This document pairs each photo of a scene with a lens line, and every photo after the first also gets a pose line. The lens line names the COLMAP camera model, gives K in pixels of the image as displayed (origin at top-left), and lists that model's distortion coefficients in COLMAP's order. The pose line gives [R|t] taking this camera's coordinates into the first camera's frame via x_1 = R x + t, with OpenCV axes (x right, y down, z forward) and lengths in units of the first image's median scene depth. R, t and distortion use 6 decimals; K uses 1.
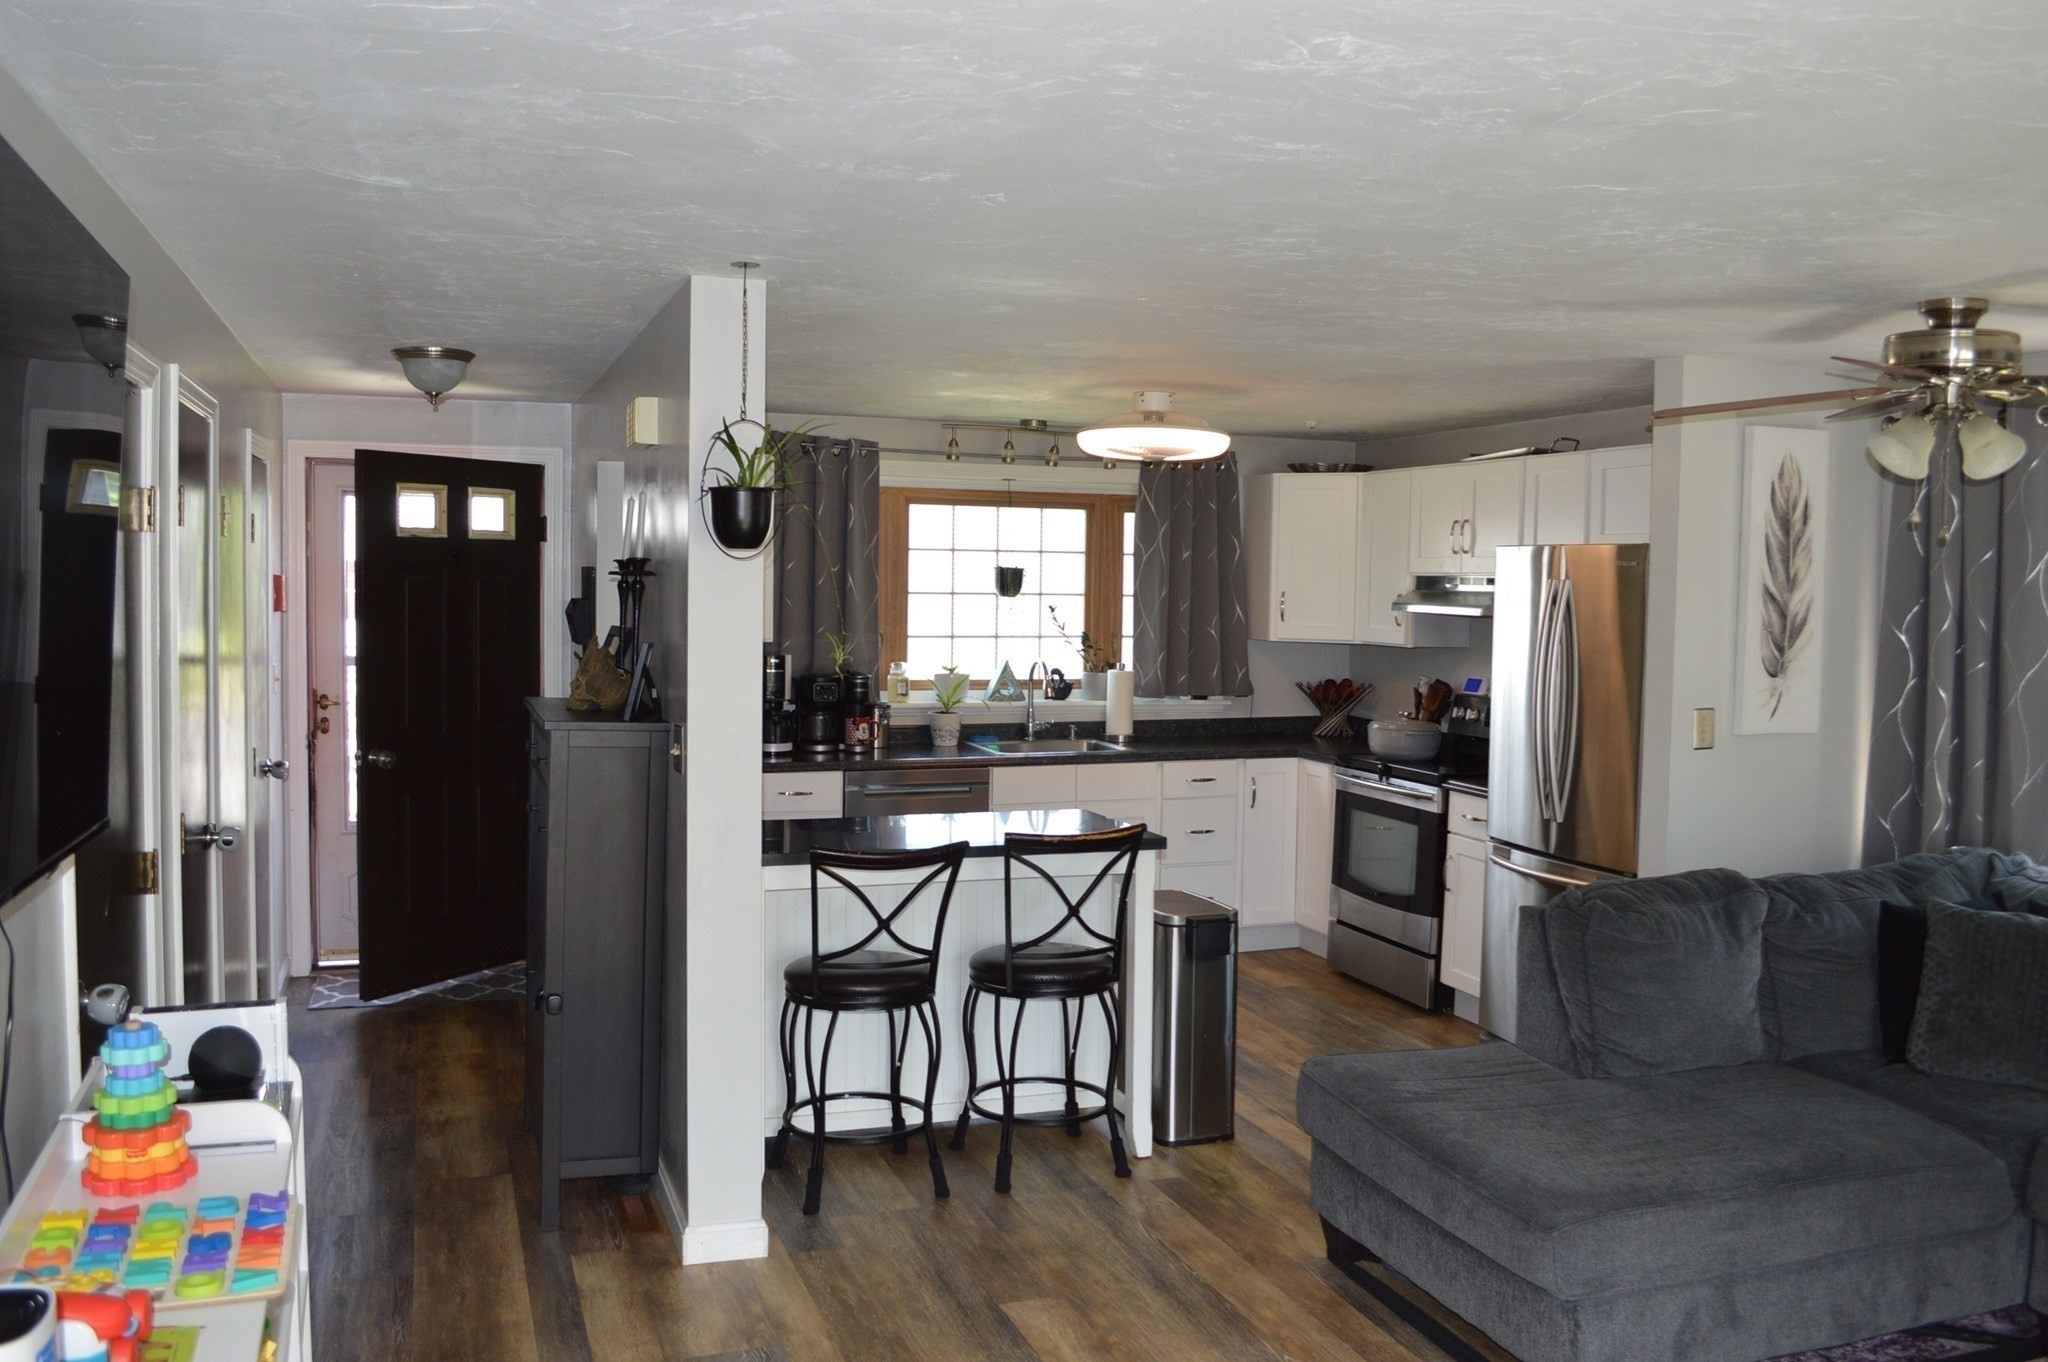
lens RADIAL K [[1625.9, 0, 1030.7], [0, 1625.9, 665.6], [0, 0, 1]] dist [-0.082979, 0.012123]
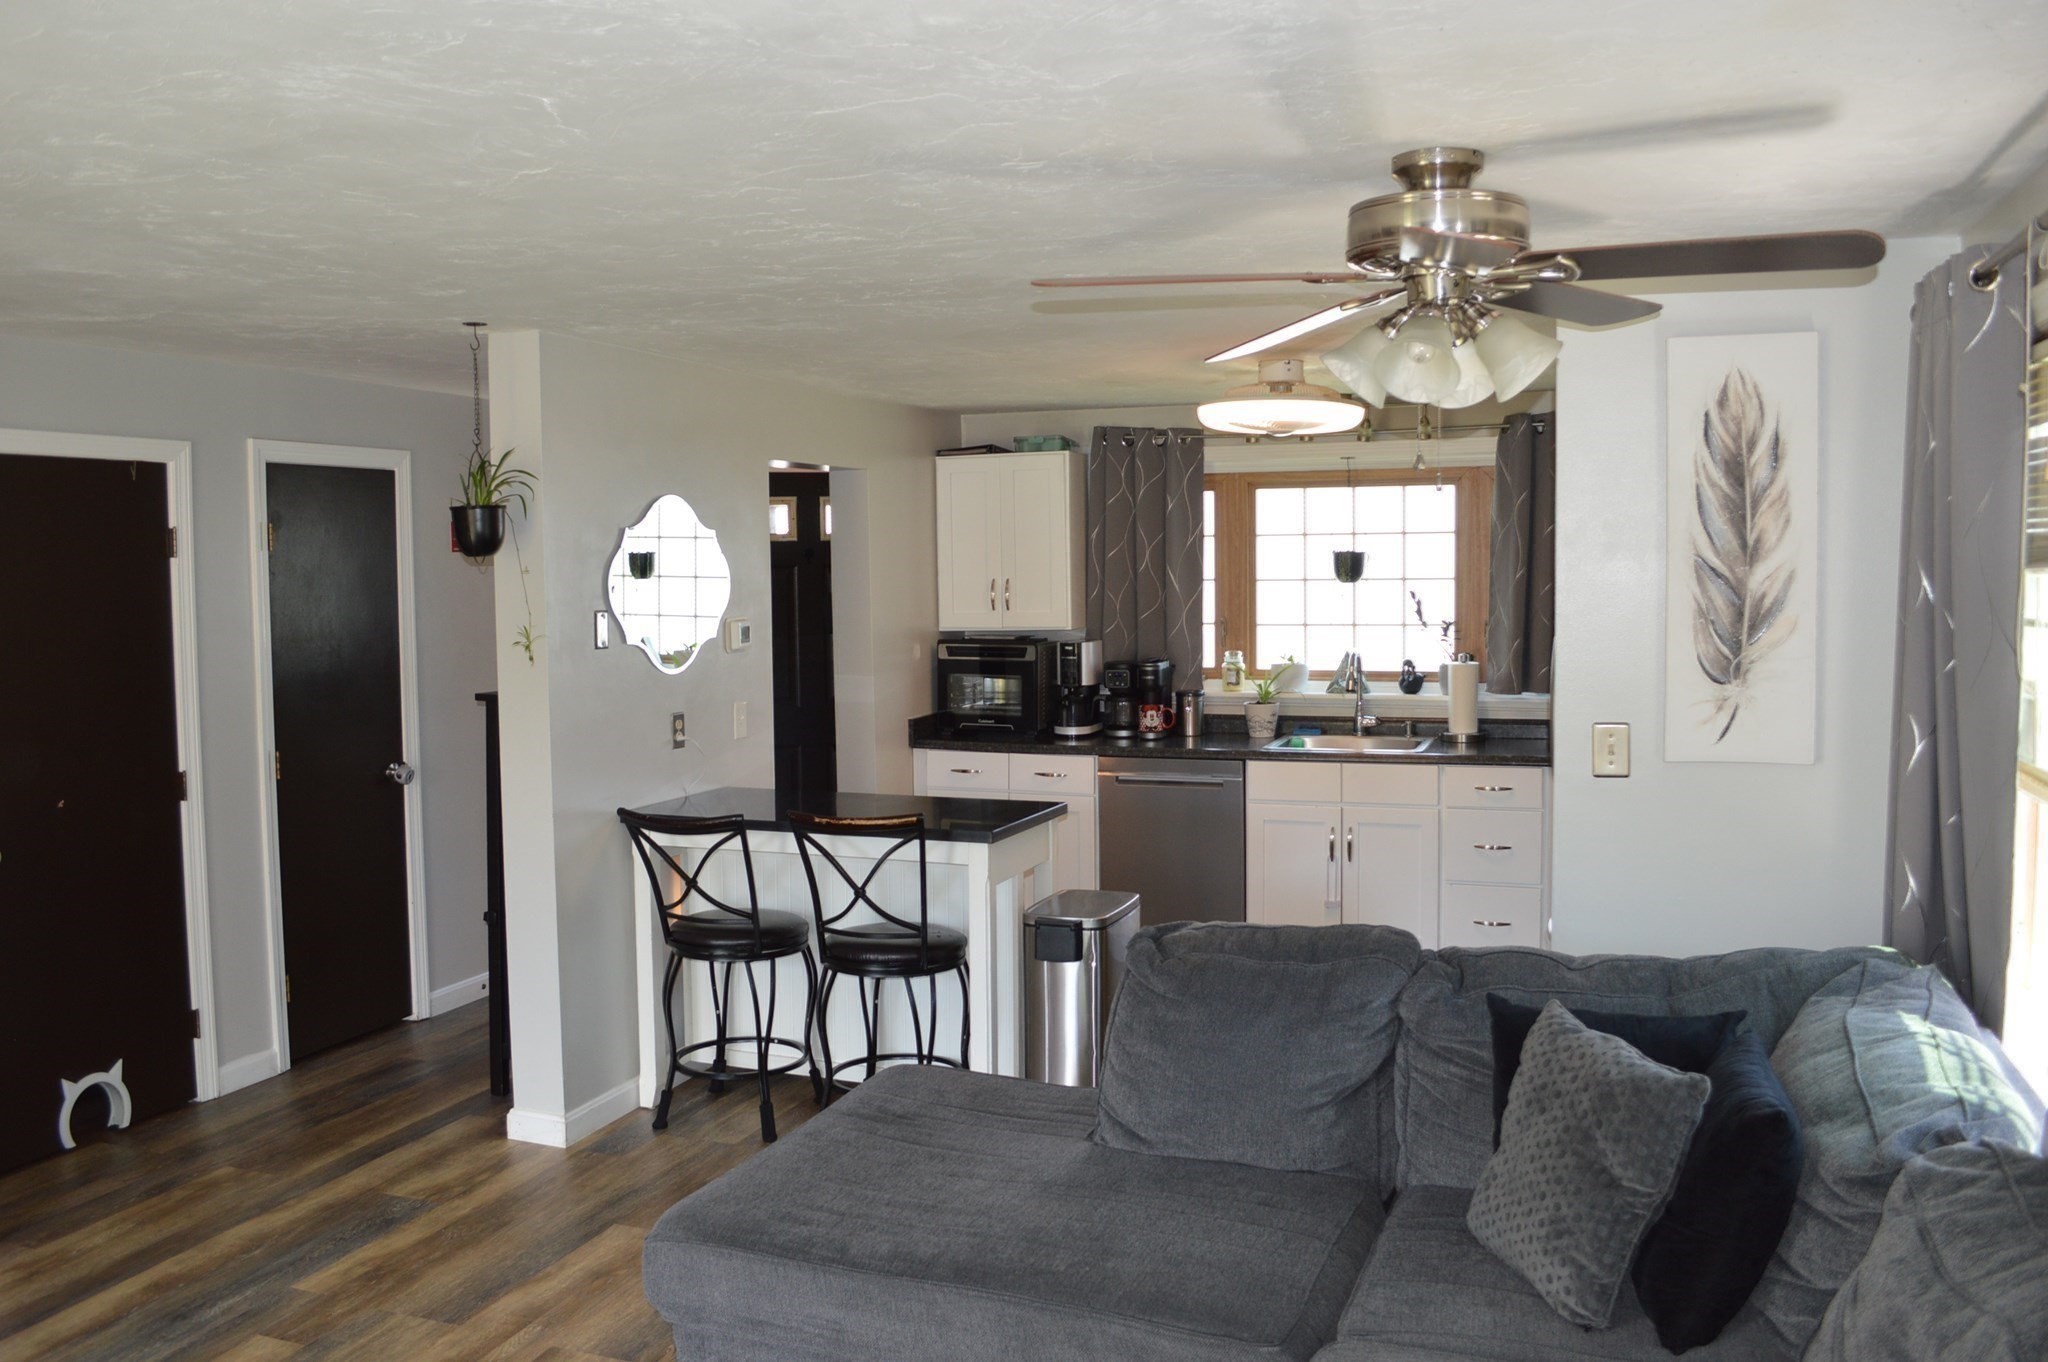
lens RADIAL K [[1625.9, 0, 1036.2], [0, 1625.9, 680.2], [0, 0, 1]] dist [-0.082979, 0.012123]
pose [[0.769015, 0.022710, -0.638827, 0.688767], [-0.011282, 0.999695, 0.021957, -0.006863], [0.639131, -0.009679, 0.769037, 0.249467]]
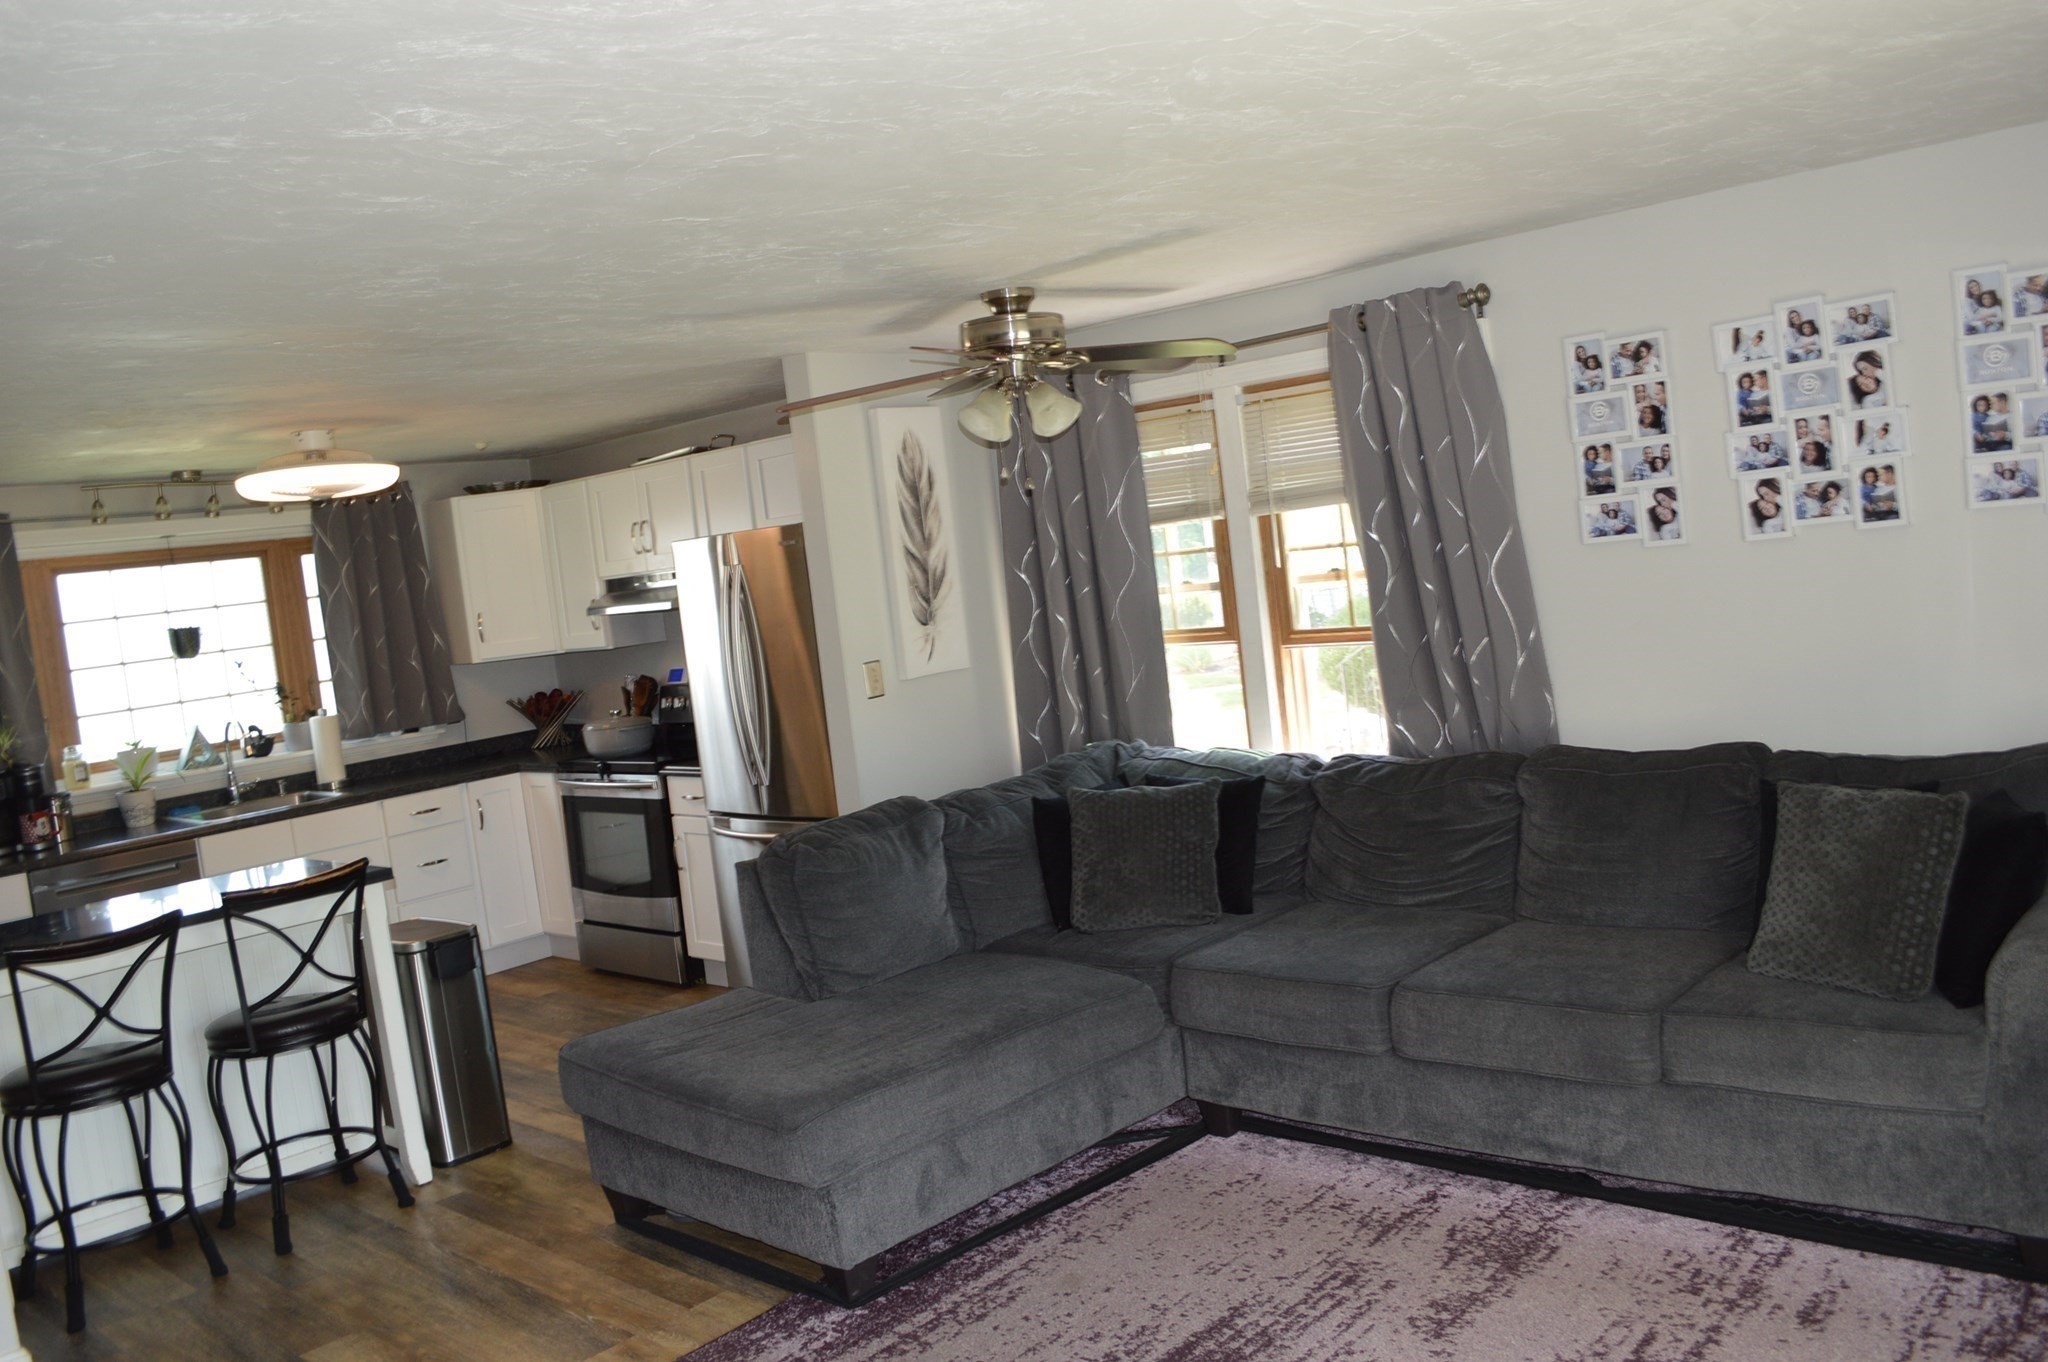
lens RADIAL K [[1625.9, 0, 1024.6], [0, 1625.9, 666.7], [0, 0, 1]] dist [-0.082979, 0.012123]
pose [[0.882213, -0.151332, 0.445868, 0.004881], [0.152406, 0.987744, 0.033694, 0.008207], [-0.445502, 0.038228, 0.894464, -0.070446]]
